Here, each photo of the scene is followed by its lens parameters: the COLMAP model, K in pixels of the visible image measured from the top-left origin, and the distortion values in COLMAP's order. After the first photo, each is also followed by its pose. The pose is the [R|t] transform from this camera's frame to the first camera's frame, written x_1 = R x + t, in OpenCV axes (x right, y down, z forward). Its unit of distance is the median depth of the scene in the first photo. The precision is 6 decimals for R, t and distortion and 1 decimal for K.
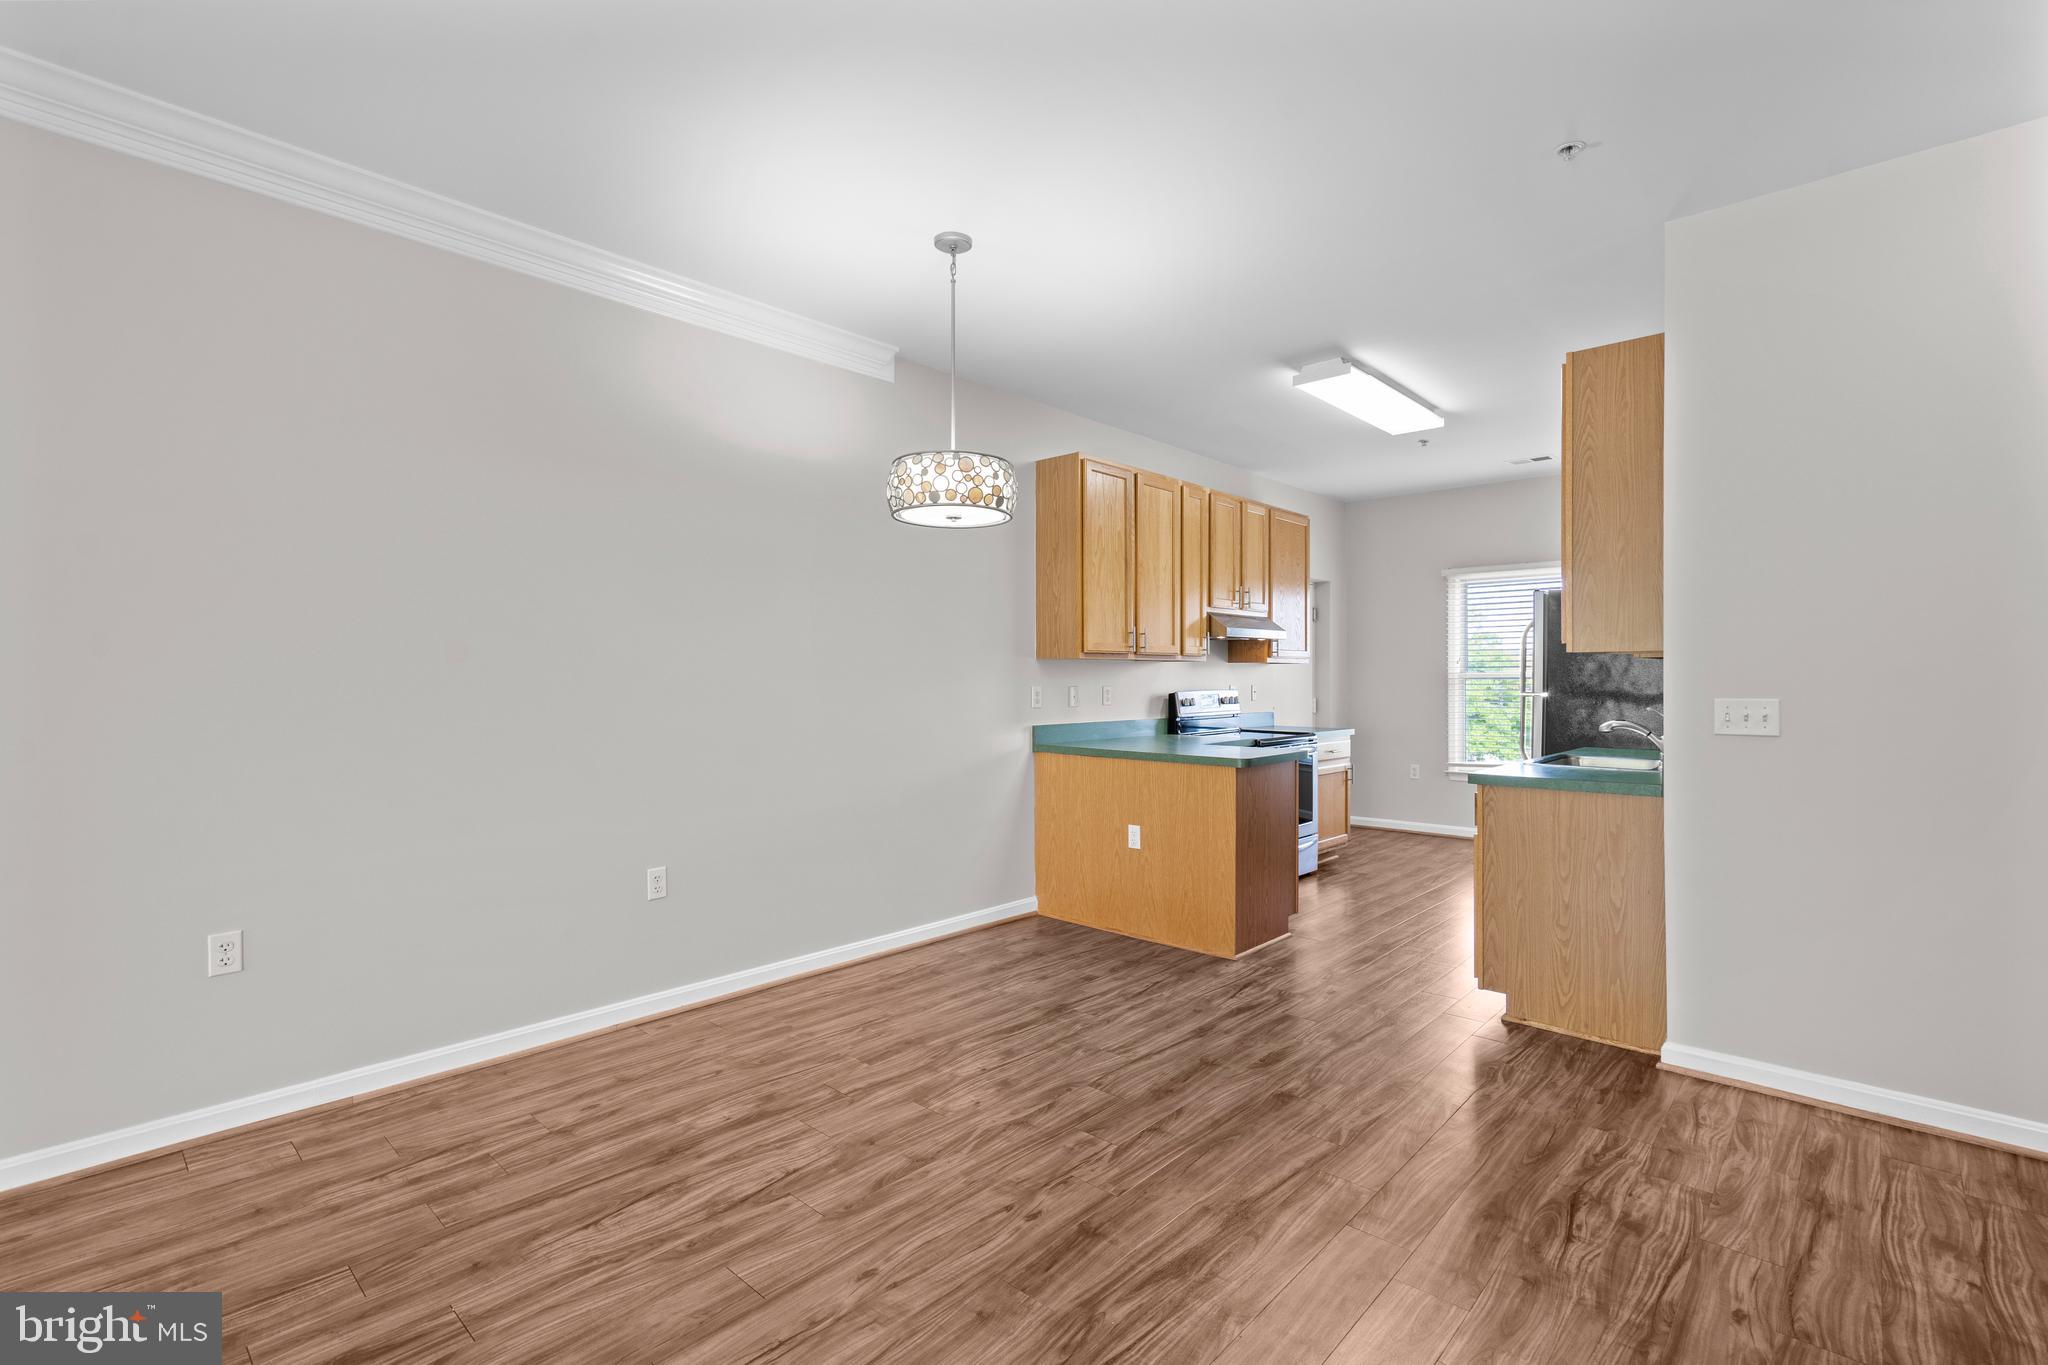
lens RADIAL K [[929.9, 0, 1024.9], [0, 929.9, 682.3], [0, 0, 1]] dist [-0.005774, 0.003202]
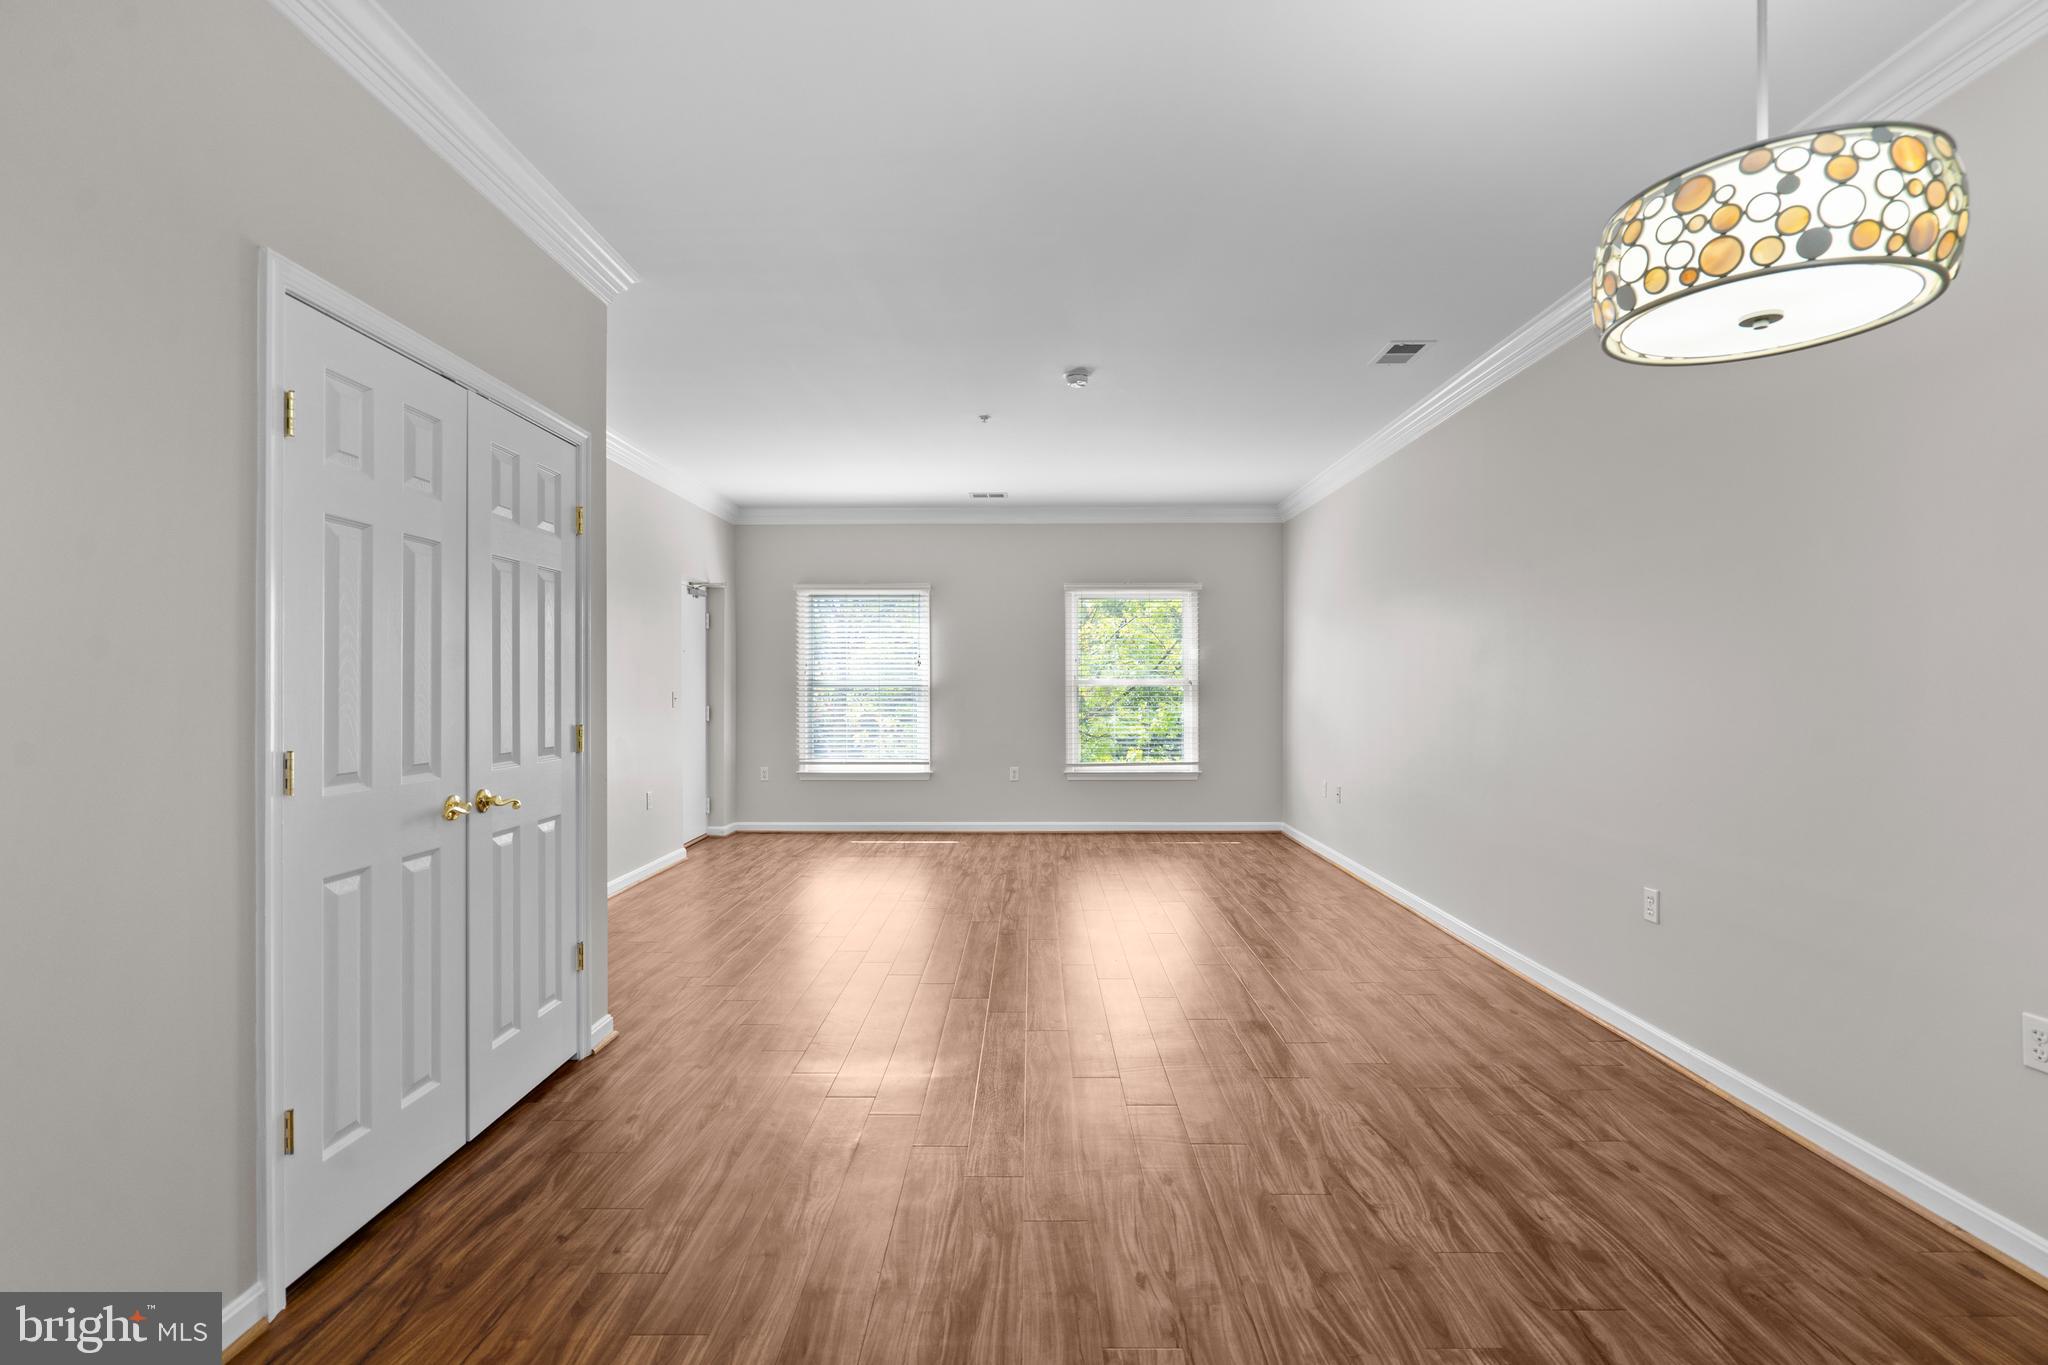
lens RADIAL K [[929.9, 0, 1032.3], [0, 929.9, 688.5], [0, 0, 1]] dist [-0.005774, 0.003202]
pose [[-0.734244, 0.003303, -0.678878, 0.458872], [-0.000201, 0.999987, 0.005083, -0.003141], [0.678886, 0.003868, -0.734234, 1.044916]]
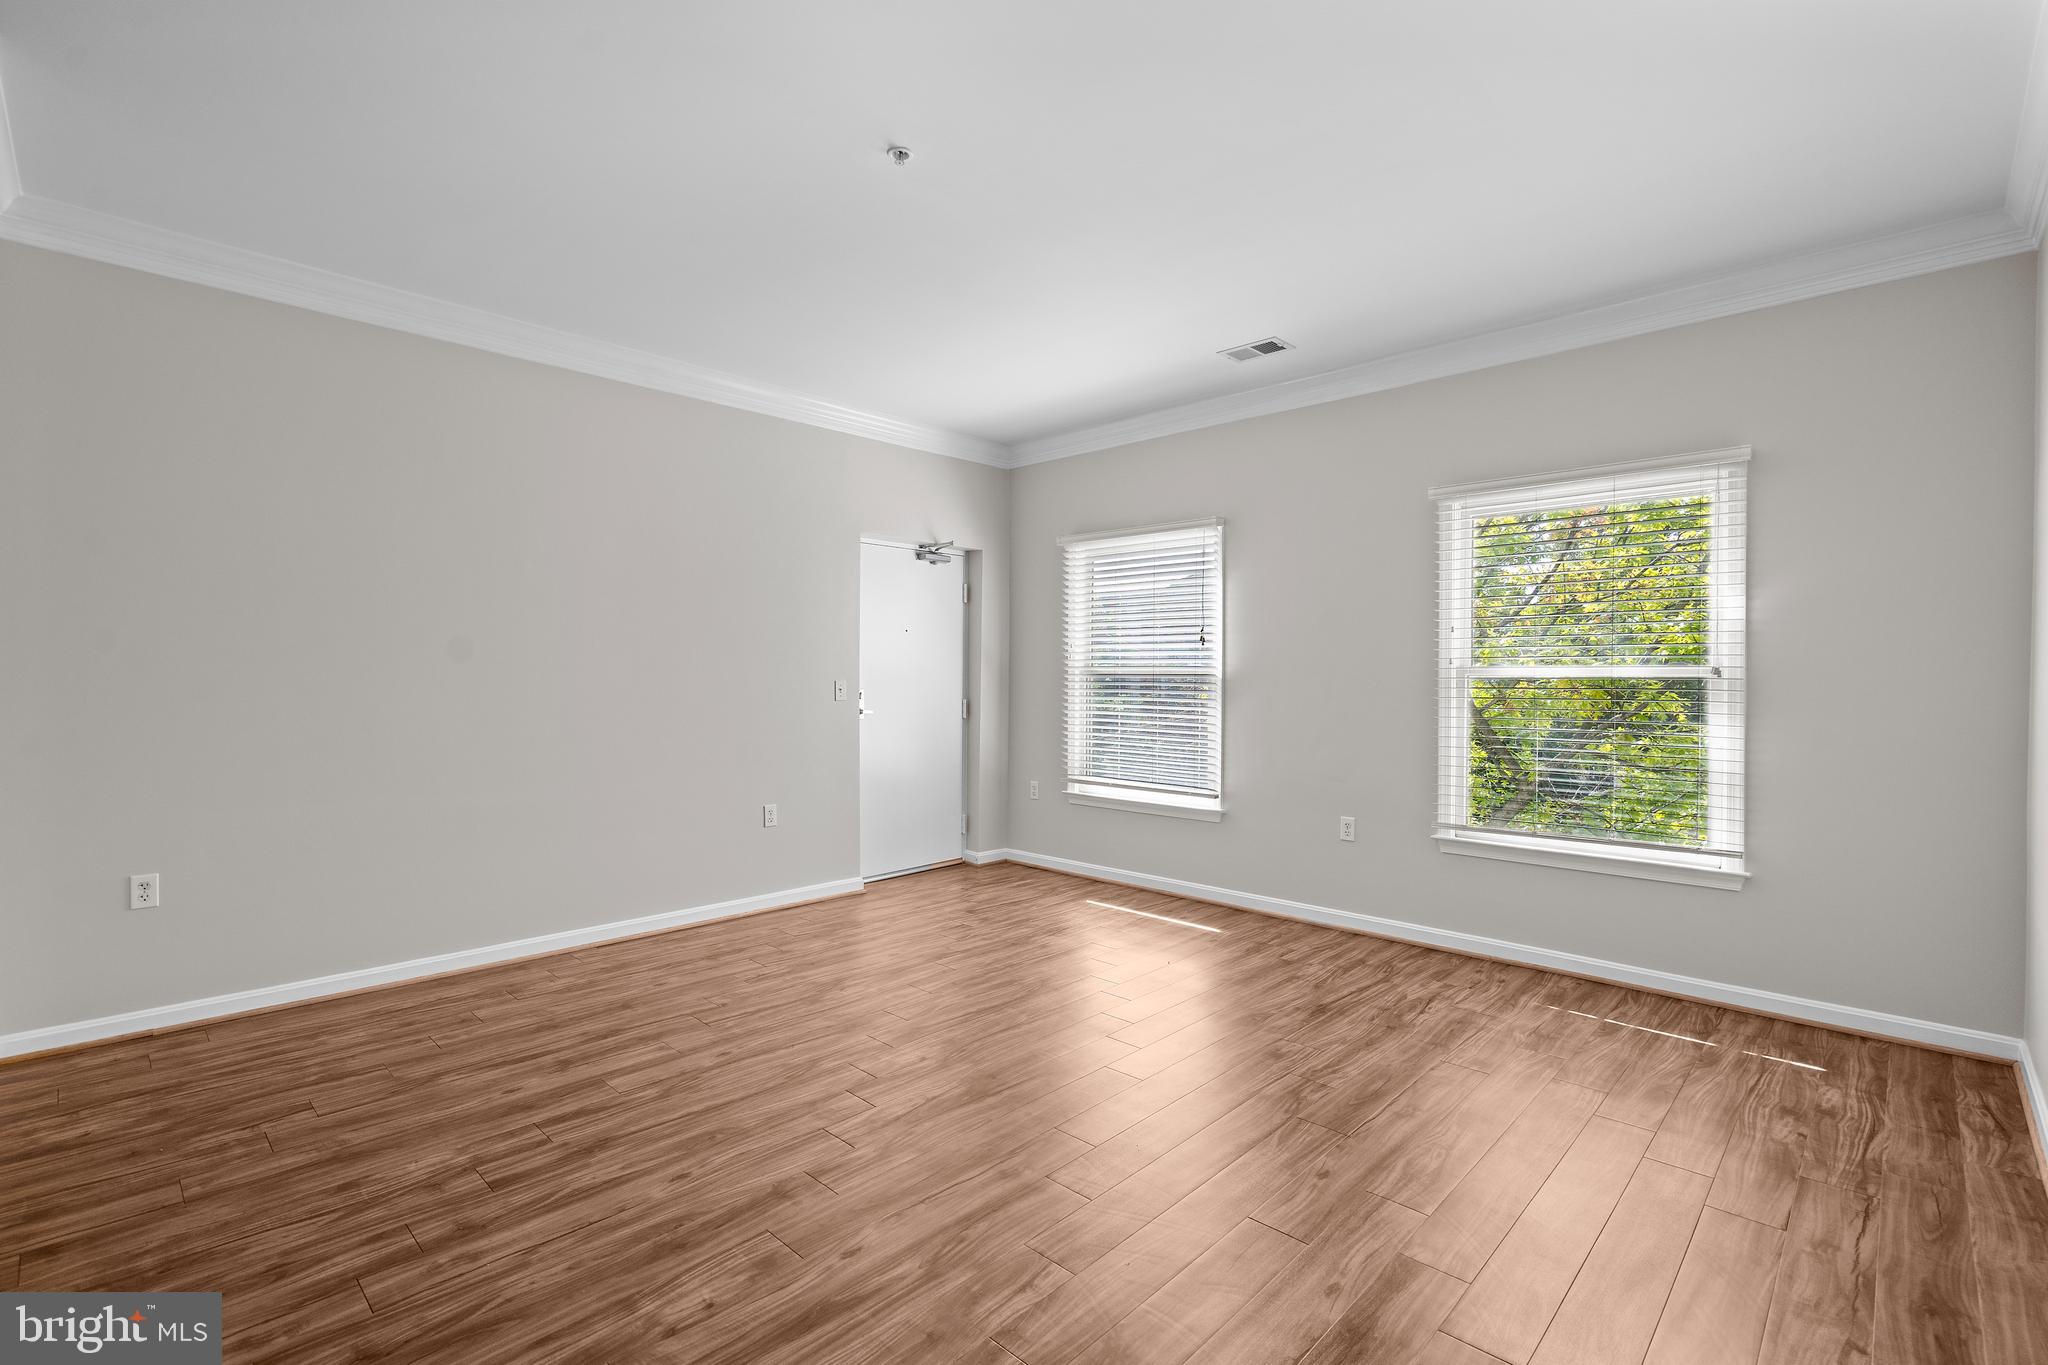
lens RADIAL K [[929.9, 0, 1039.1], [0, 929.9, 677.7], [0, 0, 1]] dist [-0.005774, 0.003202]
pose [[-0.999846, -0.001765, 0.017454, -0.684837], [-0.001591, 0.999949, 0.009953, -0.008818], [-0.017471, 0.009923, -0.999798, 0.646632]]
